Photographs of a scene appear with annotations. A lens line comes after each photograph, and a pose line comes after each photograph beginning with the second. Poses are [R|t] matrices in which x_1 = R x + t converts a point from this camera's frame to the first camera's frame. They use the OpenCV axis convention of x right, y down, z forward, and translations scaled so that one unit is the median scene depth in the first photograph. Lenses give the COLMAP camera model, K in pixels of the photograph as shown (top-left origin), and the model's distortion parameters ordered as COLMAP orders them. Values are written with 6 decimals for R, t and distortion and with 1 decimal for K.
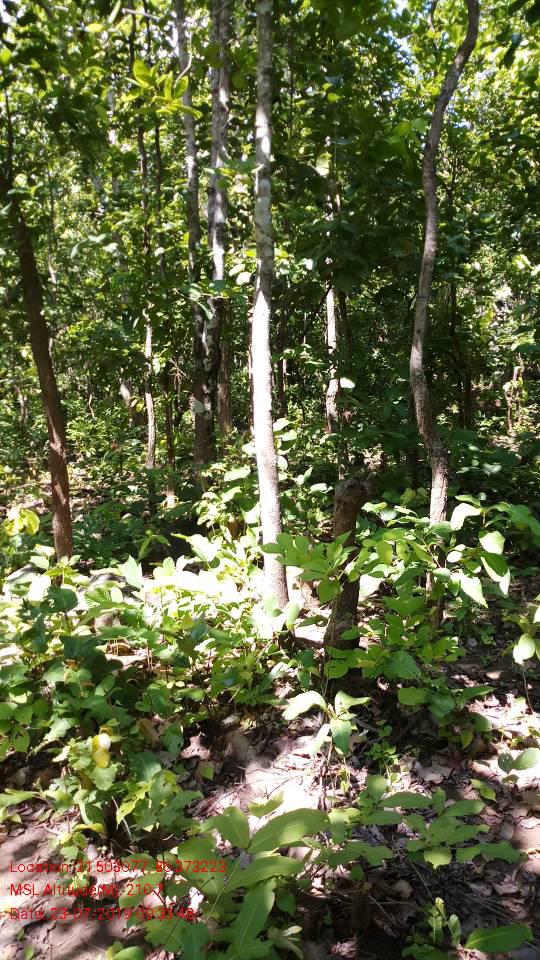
lens RADIAL K [[763.3, 0, 257.5], [0, 763.3, 484.0], [0, 0, 1]] dist [0.021430, -0.067862]
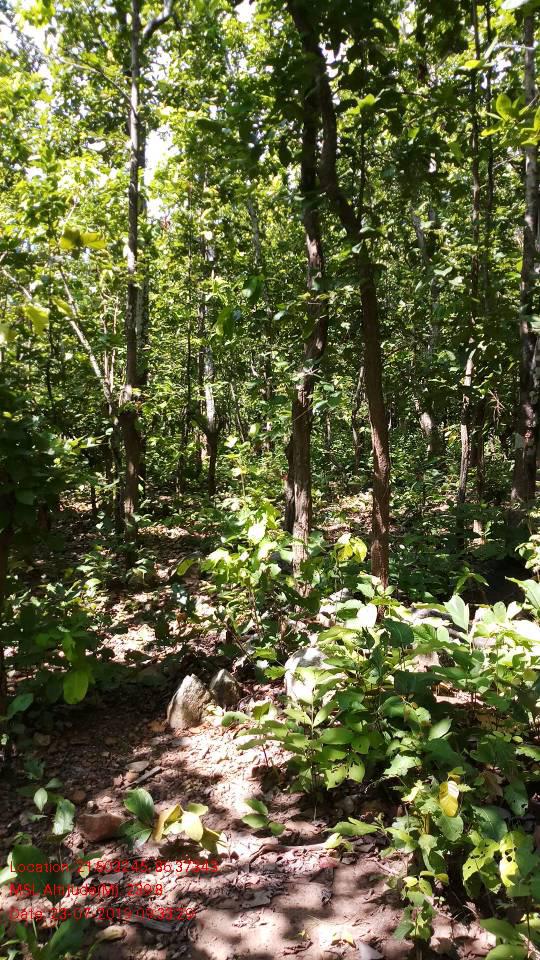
lens RADIAL K [[763.3, 0, 259.9], [0, 763.3, 484.8], [0, 0, 1]] dist [0.021430, -0.067862]
pose [[0.931426, 0.061929, -0.358624, -0.061256], [-0.074272, 0.997022, -0.020732, -0.006472], [0.356273, 0.045946, 0.933252, -0.006382]]
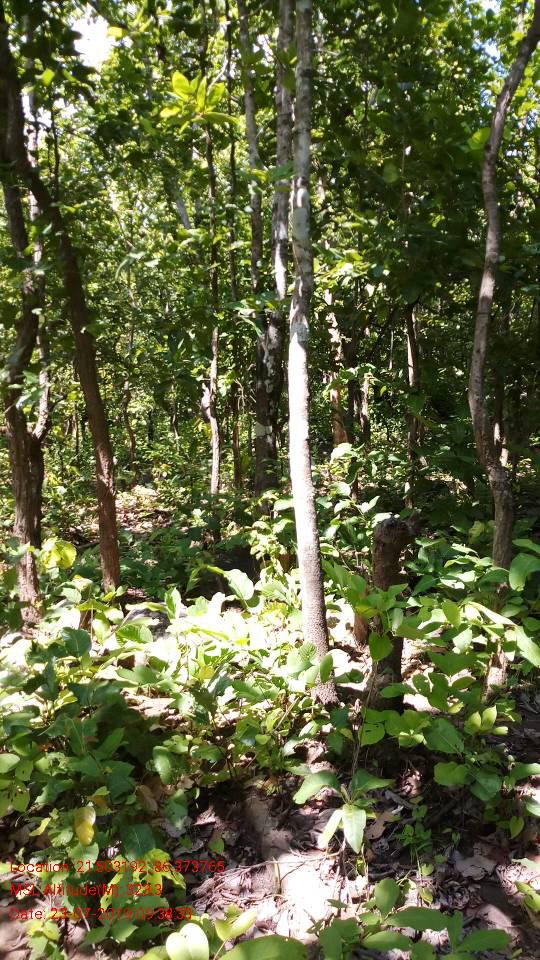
lens RADIAL K [[763.3, 0, 261.2], [0, 763.3, 482.4], [0, 0, 1]] dist [0.021430, -0.067862]
pose [[0.992835, 0.008689, -0.119174, 0.063664], [-0.011547, 0.999662, -0.023306, -0.020226], [0.118931, 0.024515, 0.992600, 0.077591]]
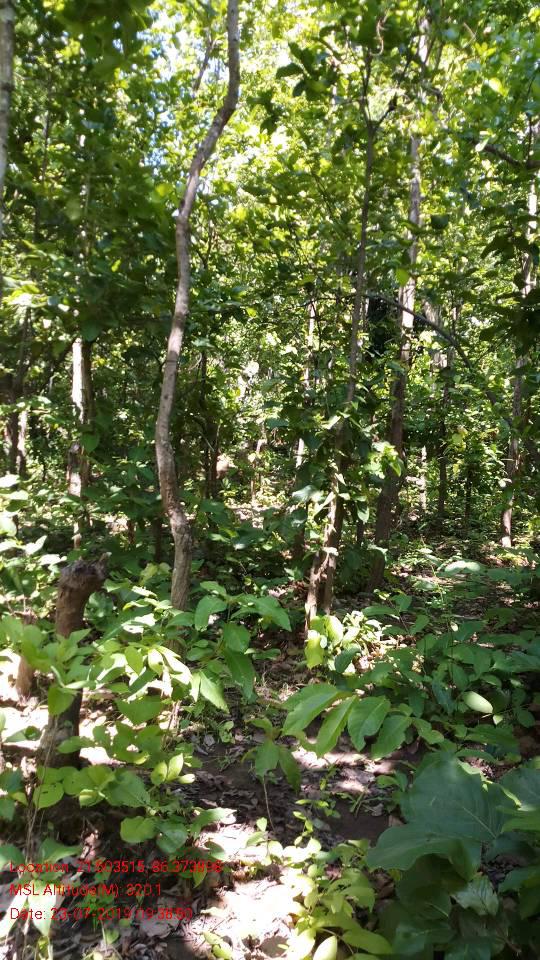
lens RADIAL K [[763.3, 0, 260.4], [0, 763.3, 481.8], [0, 0, 1]] dist [0.021430, -0.067862]
pose [[0.944878, 0.054307, 0.322887, 0.028175], [-0.027978, 0.995934, -0.085634, -0.021444], [-0.326225, 0.071880, 0.942555, 0.104552]]
